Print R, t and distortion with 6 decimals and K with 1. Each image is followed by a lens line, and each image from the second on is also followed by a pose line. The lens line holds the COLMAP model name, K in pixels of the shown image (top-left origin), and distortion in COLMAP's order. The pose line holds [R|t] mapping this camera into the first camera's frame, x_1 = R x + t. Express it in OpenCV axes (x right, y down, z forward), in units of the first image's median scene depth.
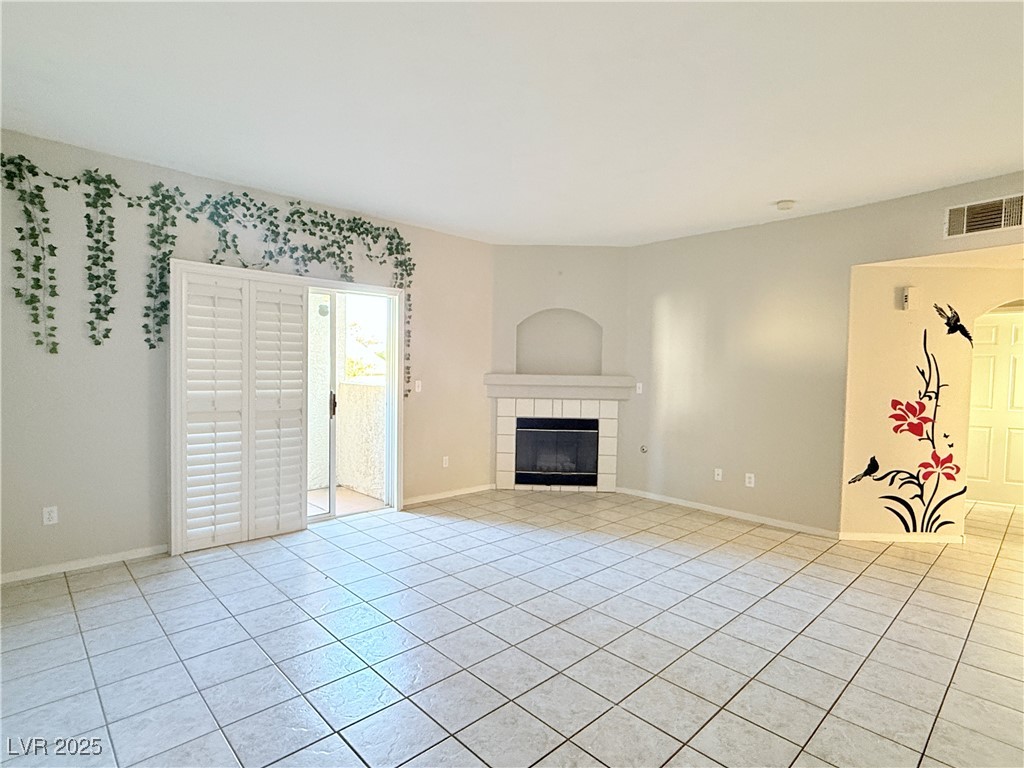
lens RADIAL K [[527.1, 0, 513.1], [0, 527.1, 386.3], [0, 0, 1]] dist [0.003659, -0.001123]
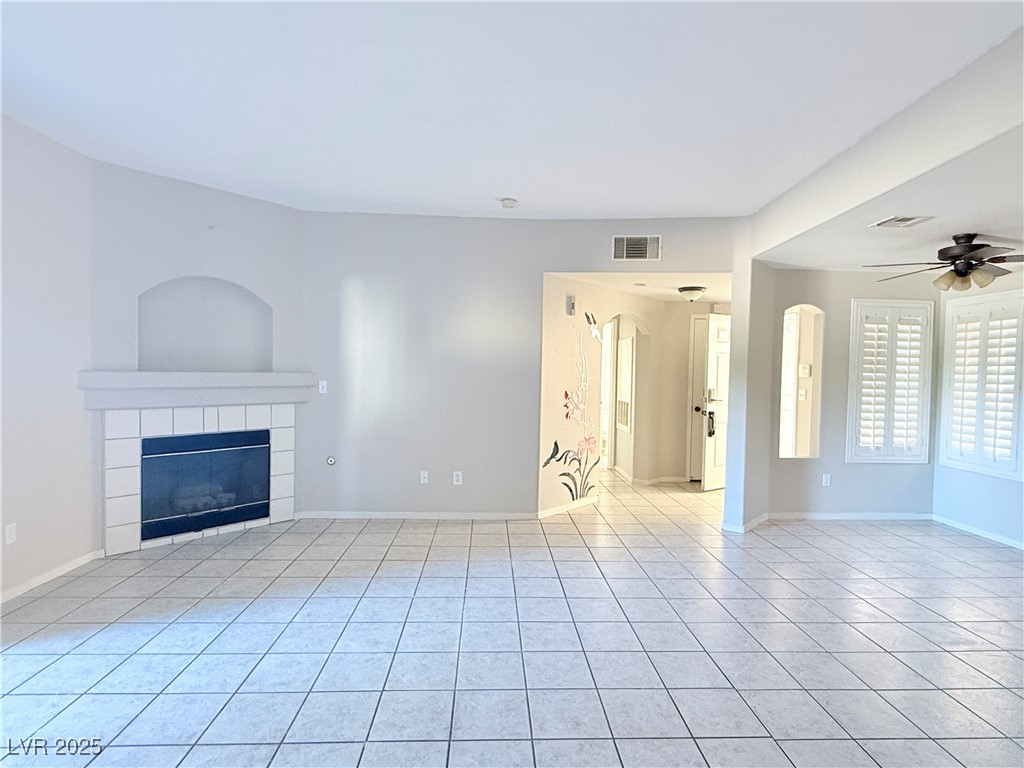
lens RADIAL K [[527.1, 0, 512.8], [0, 527.1, 385.6], [0, 0, 1]] dist [0.003659, -0.001123]
pose [[0.658564, -0.029089, 0.751963, -0.228152], [0.018592, 0.999577, 0.022385, -0.014719], [-0.752295, -0.000761, 0.658825, 0.296935]]
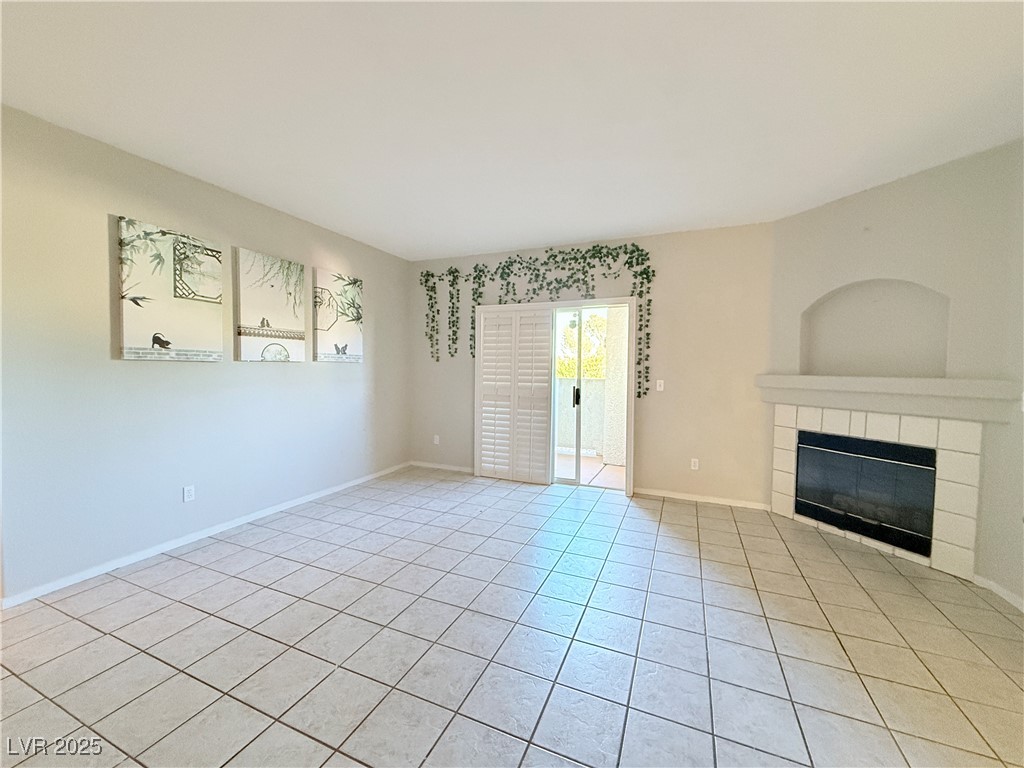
lens RADIAL K [[408.8, 0, 512.7], [0, 408.8, 385.2], [0, 0, 1]] dist [0.000341, -0.000383]
pose [[0.388466, 0.024990, -0.921124, 0.517118], [-0.036292, 0.999271, 0.011805, 0.000573], [0.920748, 0.028844, 0.389090, 0.465171]]
